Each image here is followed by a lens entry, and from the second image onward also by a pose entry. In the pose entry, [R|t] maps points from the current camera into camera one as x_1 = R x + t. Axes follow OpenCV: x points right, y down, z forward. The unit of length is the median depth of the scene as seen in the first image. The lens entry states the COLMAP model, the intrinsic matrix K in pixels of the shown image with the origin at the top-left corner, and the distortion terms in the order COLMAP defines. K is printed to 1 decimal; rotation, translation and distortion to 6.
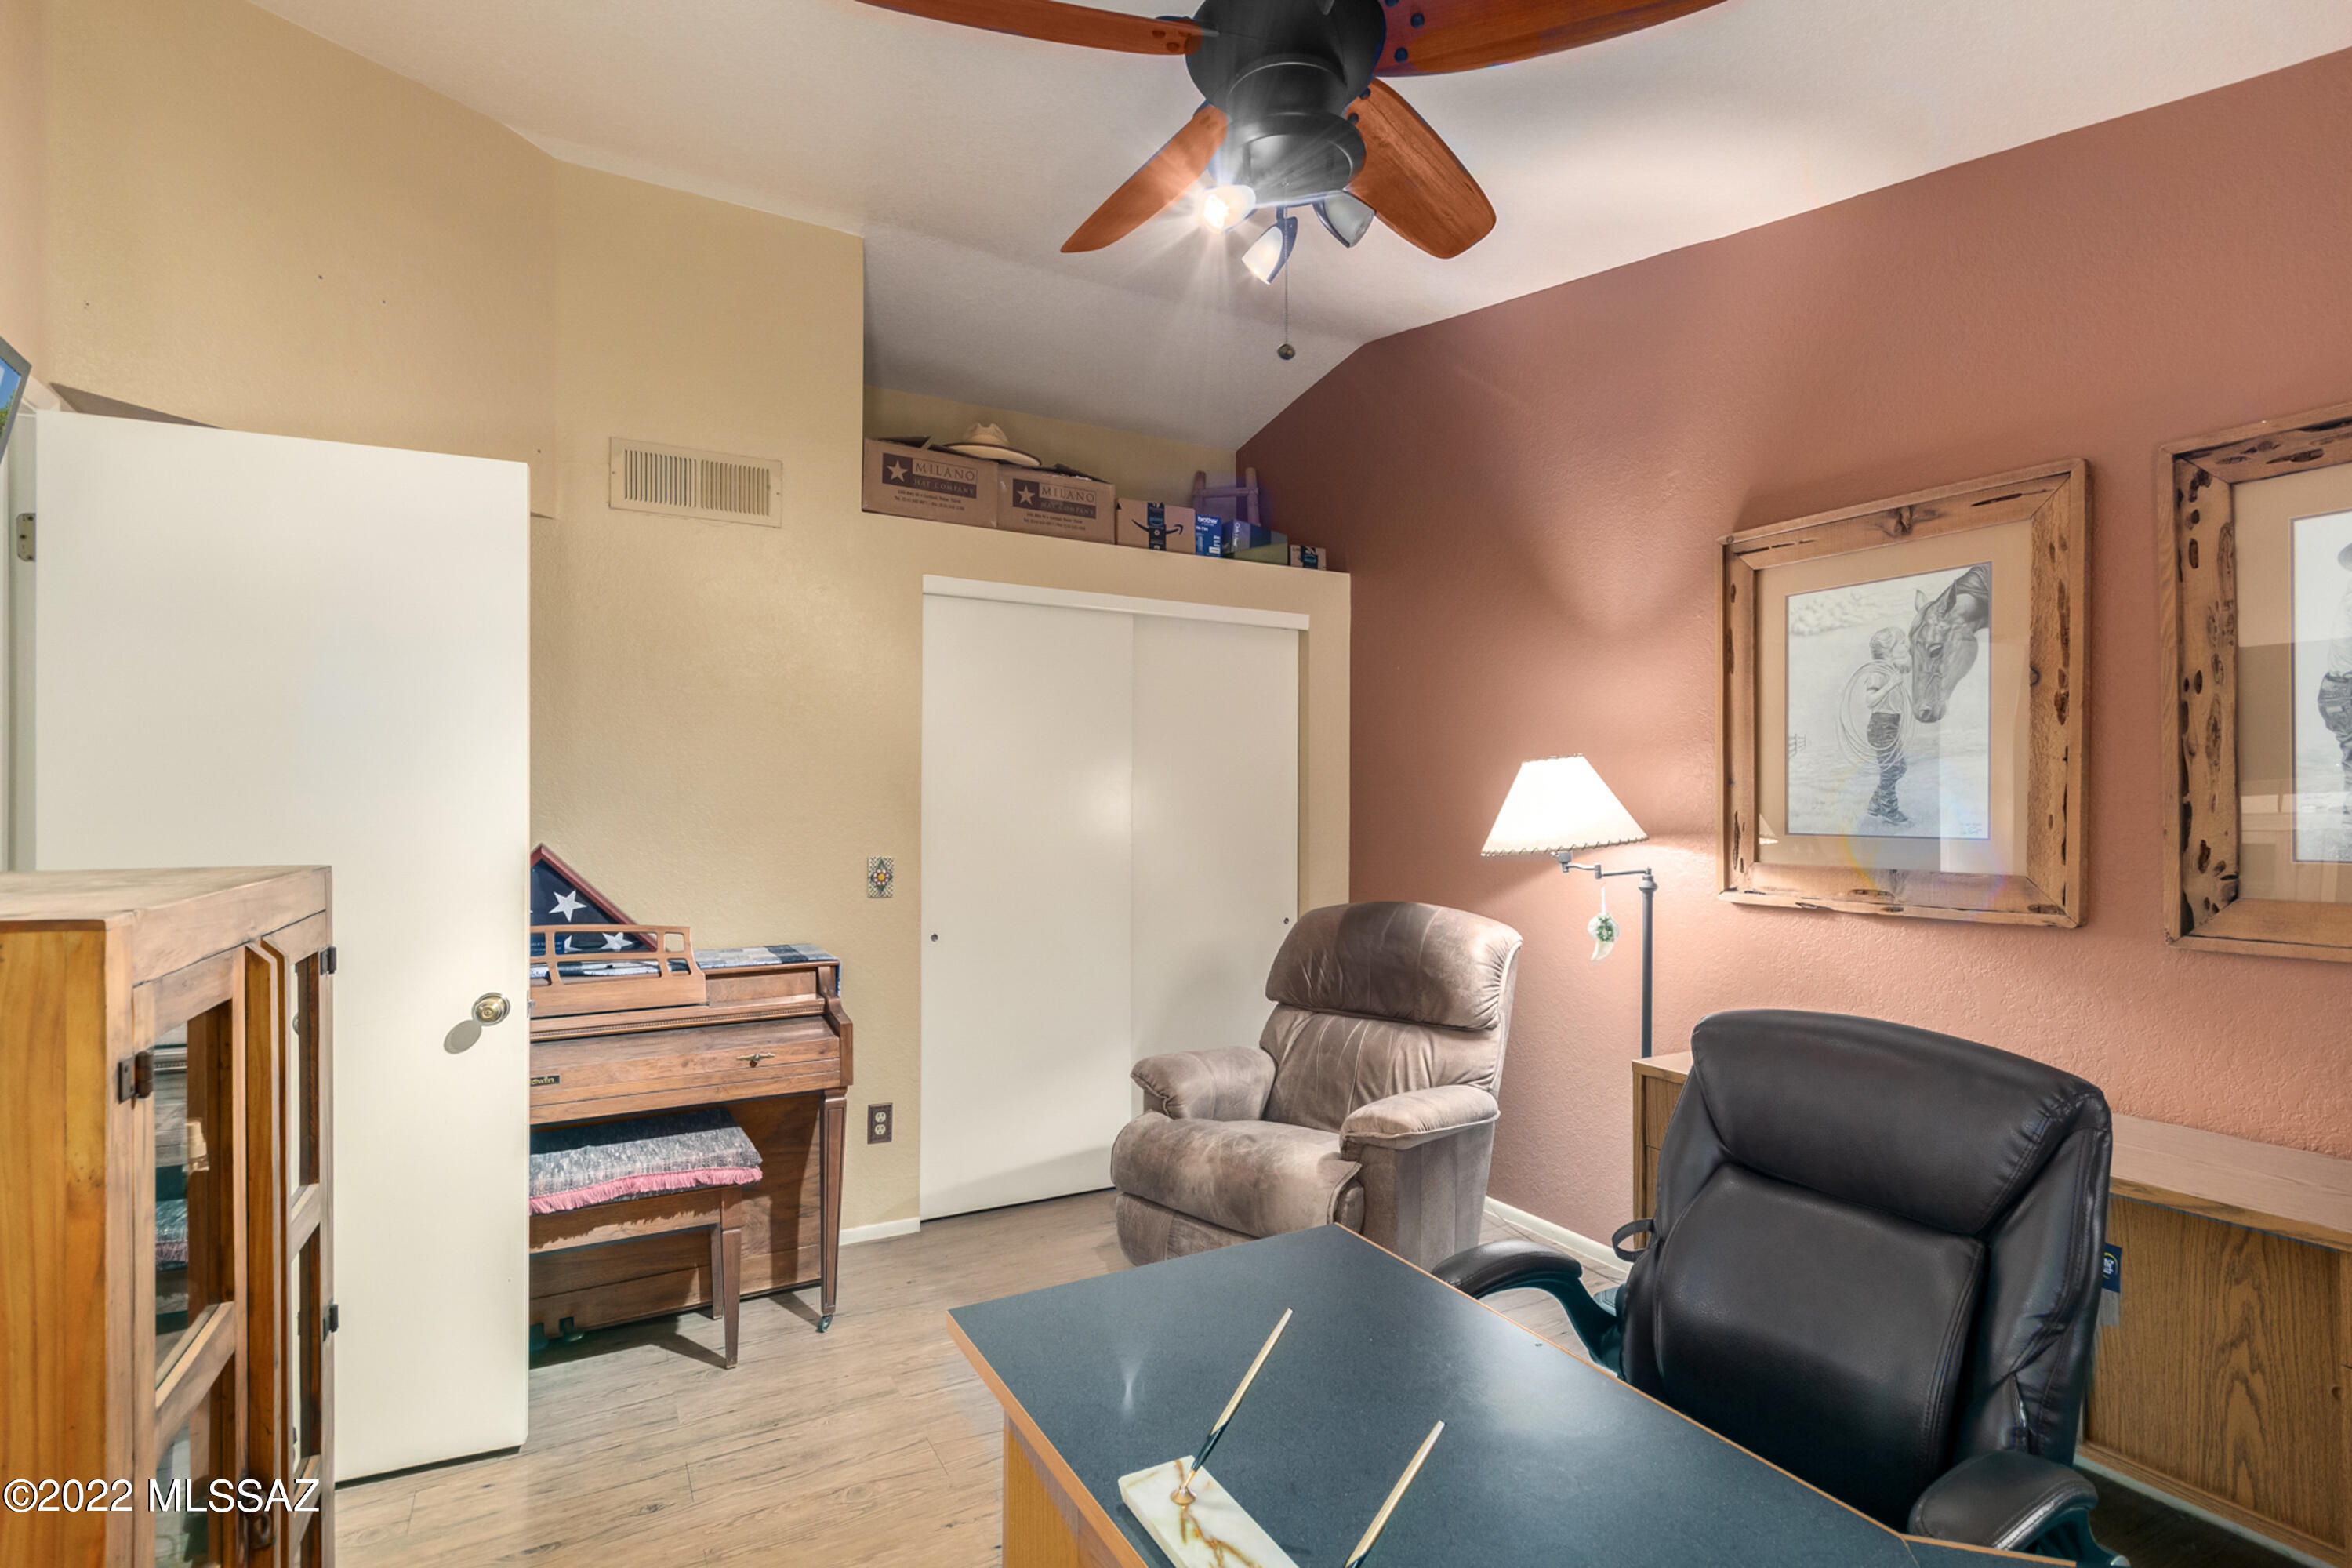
lens RADIAL K [[1110.3, 0, 1175.3], [0, 1110.3, 785.2], [0, 0, 1]] dist [-0.001517, 0.004420]
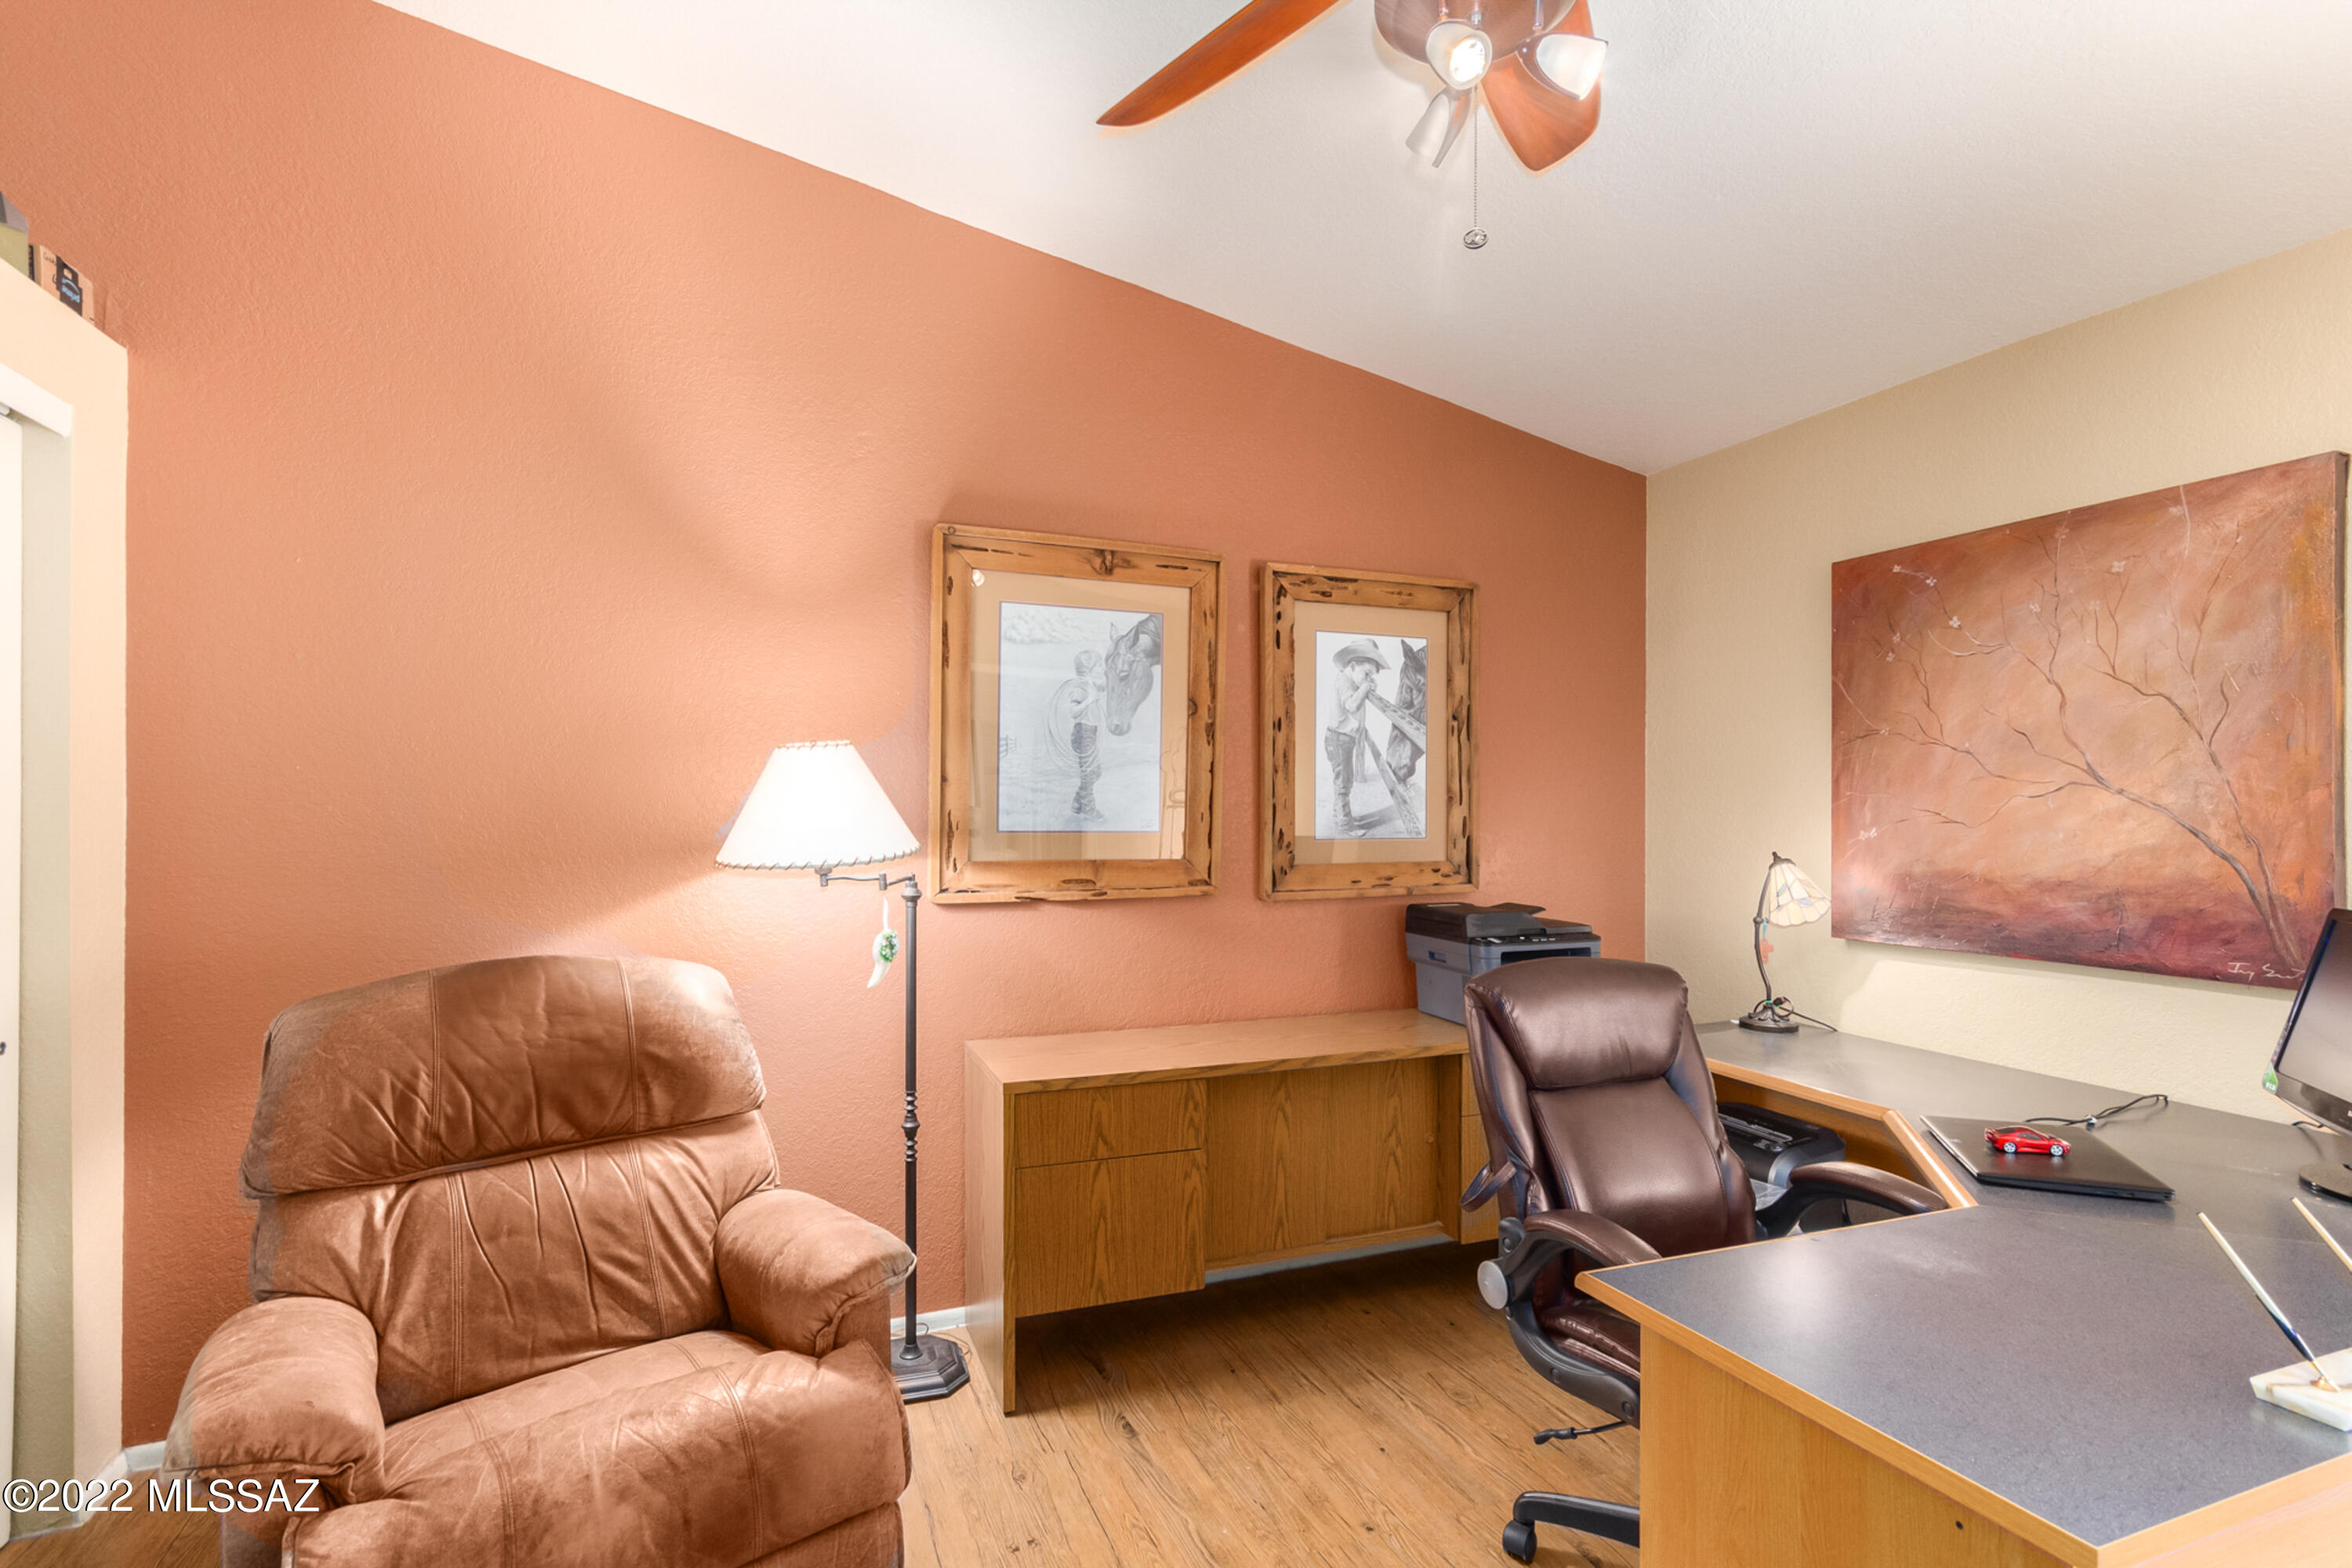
lens RADIAL K [[1110.3, 0, 1177.0], [0, 1110.3, 799.2], [0, 0, 1]] dist [-0.001517, 0.004420]
pose [[0.132538, 0.009177, 0.991135, -0.492493], [-0.020998, 0.999759, -0.006449, 0.018323], [-0.990955, -0.019957, 0.132699, 0.764563]]
